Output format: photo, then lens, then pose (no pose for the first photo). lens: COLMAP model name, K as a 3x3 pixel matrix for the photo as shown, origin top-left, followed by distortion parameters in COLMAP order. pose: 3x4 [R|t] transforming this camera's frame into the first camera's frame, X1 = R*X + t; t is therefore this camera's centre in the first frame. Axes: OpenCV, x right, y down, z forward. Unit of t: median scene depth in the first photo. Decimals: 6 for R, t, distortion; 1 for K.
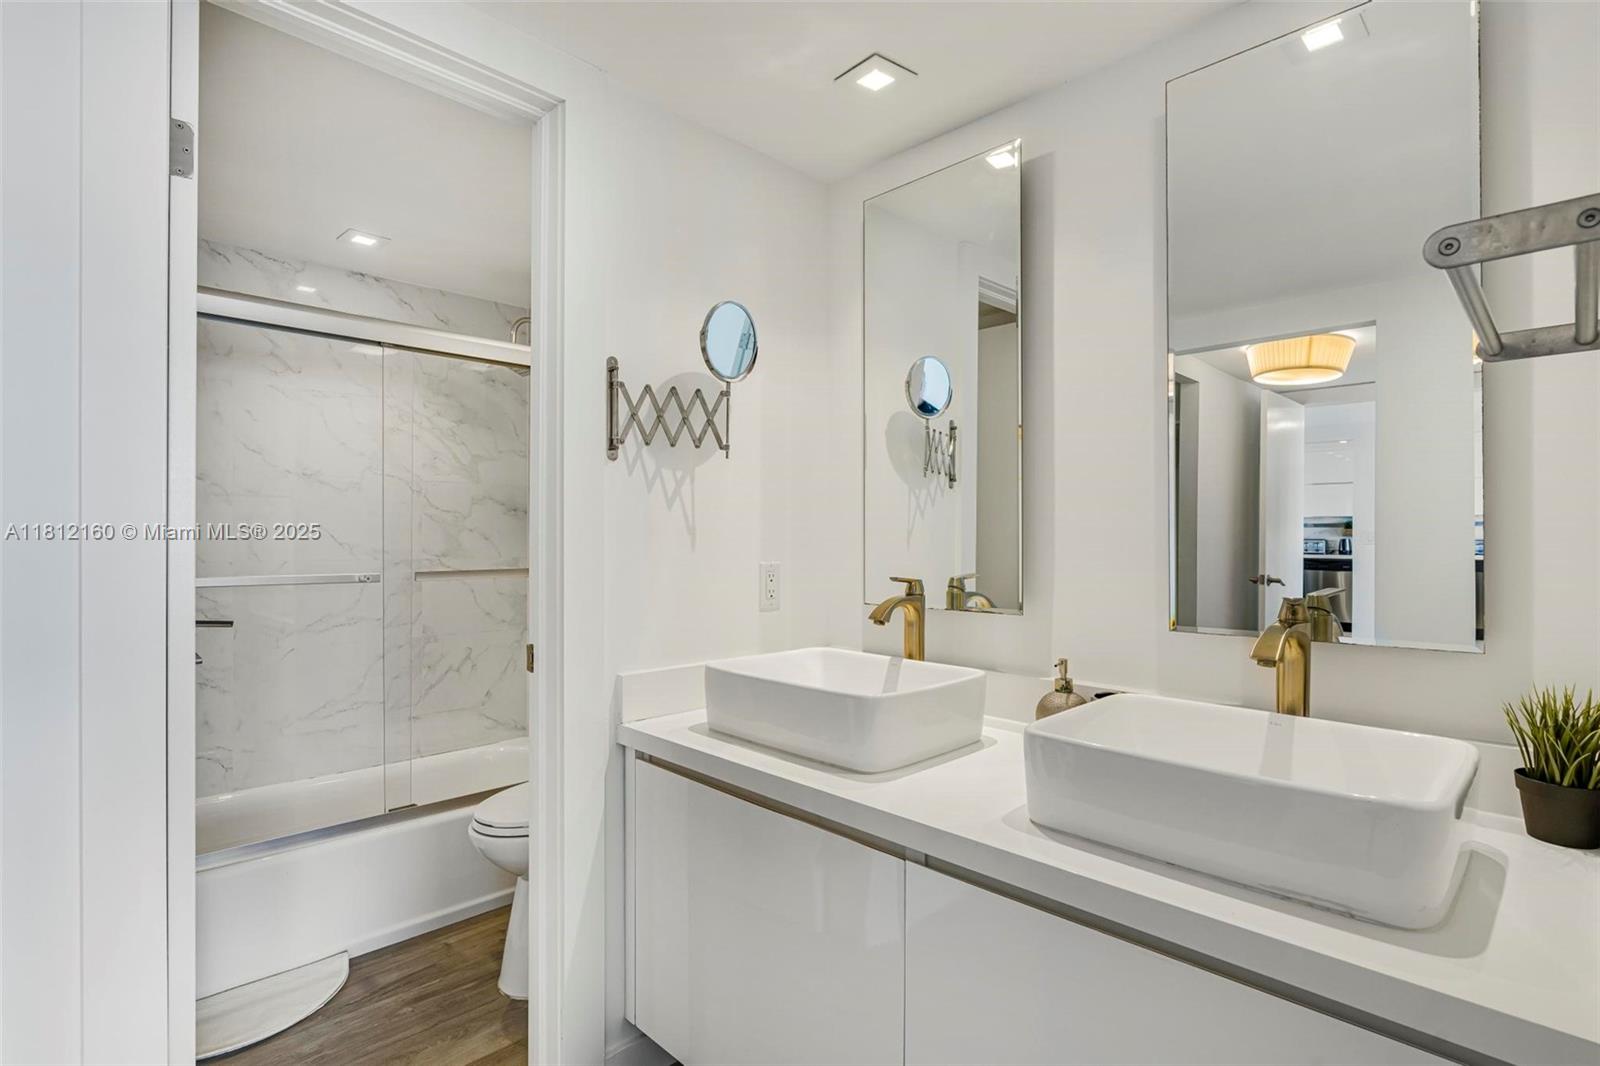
lens RADIAL K [[770.5, 0, 800.0], [0, 770.5, 533.0], [0, 0, 1]] dist [-0.013538, 0.000051]
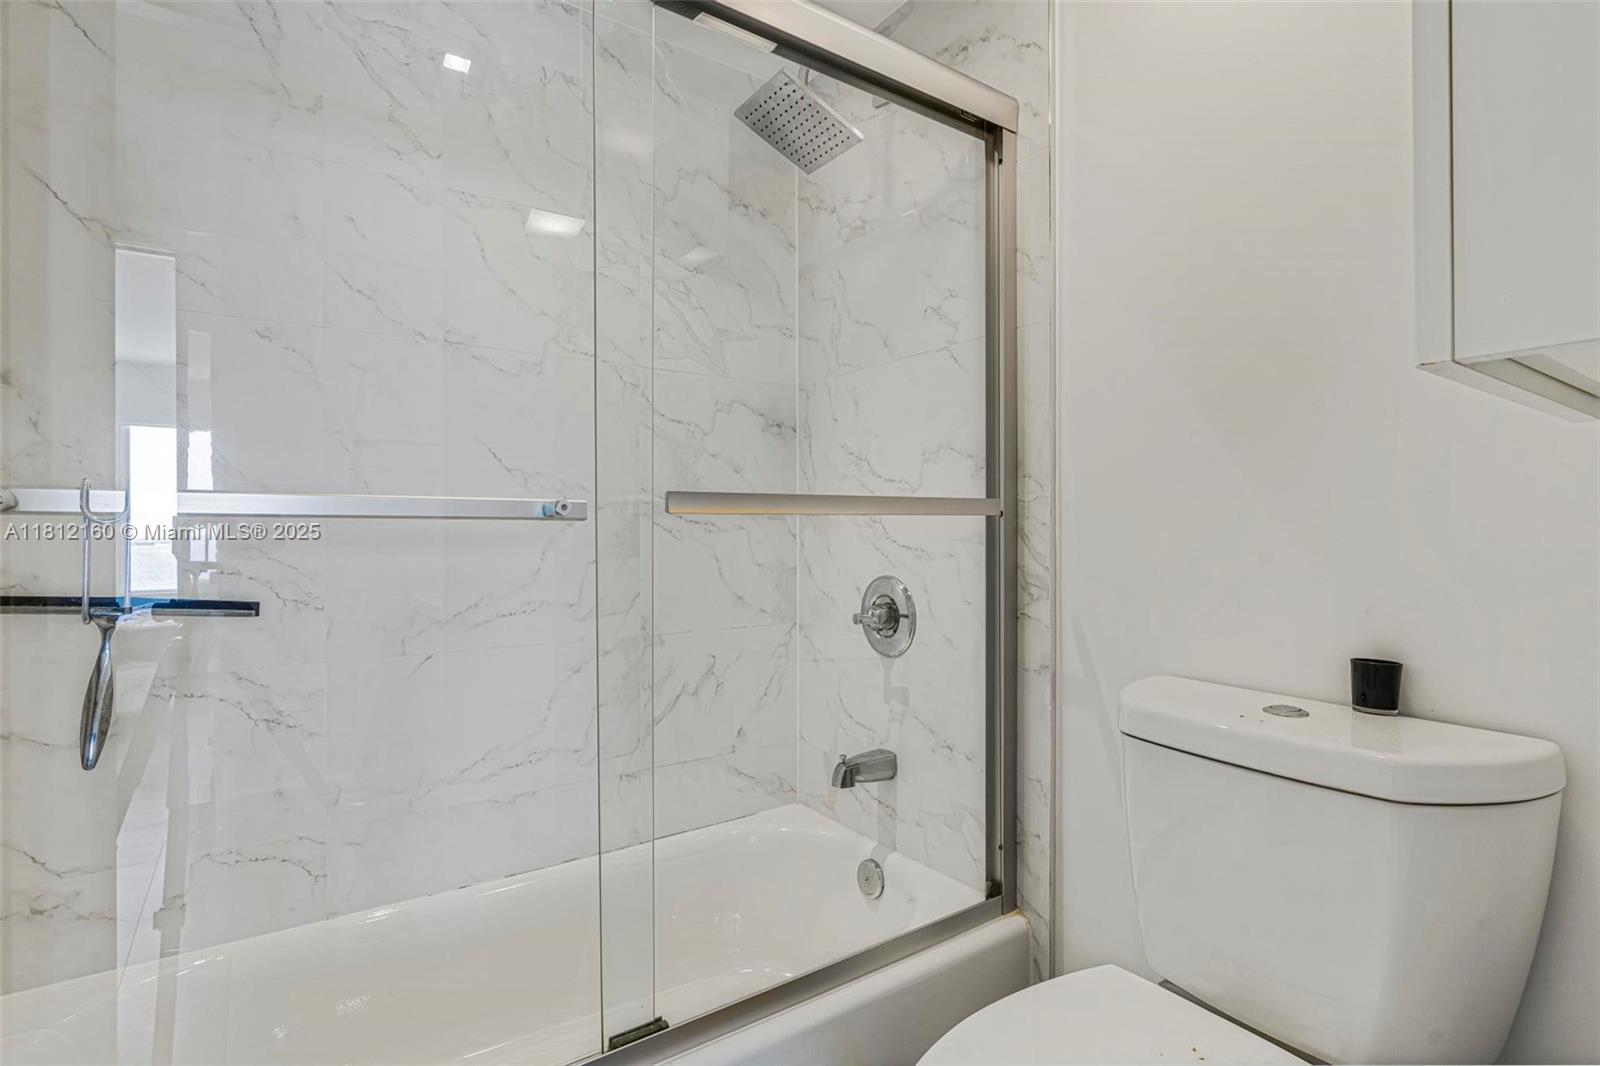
lens RADIAL K [[770.5, 0, 800.0], [0, 770.5, 533.0], [0, 0, 1]] dist [-0.013538, 0.000051]
pose [[0.982435, -0.001920, -0.186594, -0.260792], [0.003881, 0.999941, 0.010144, 0.051286], [0.186563, -0.010690, 0.982385, 0.444888]]
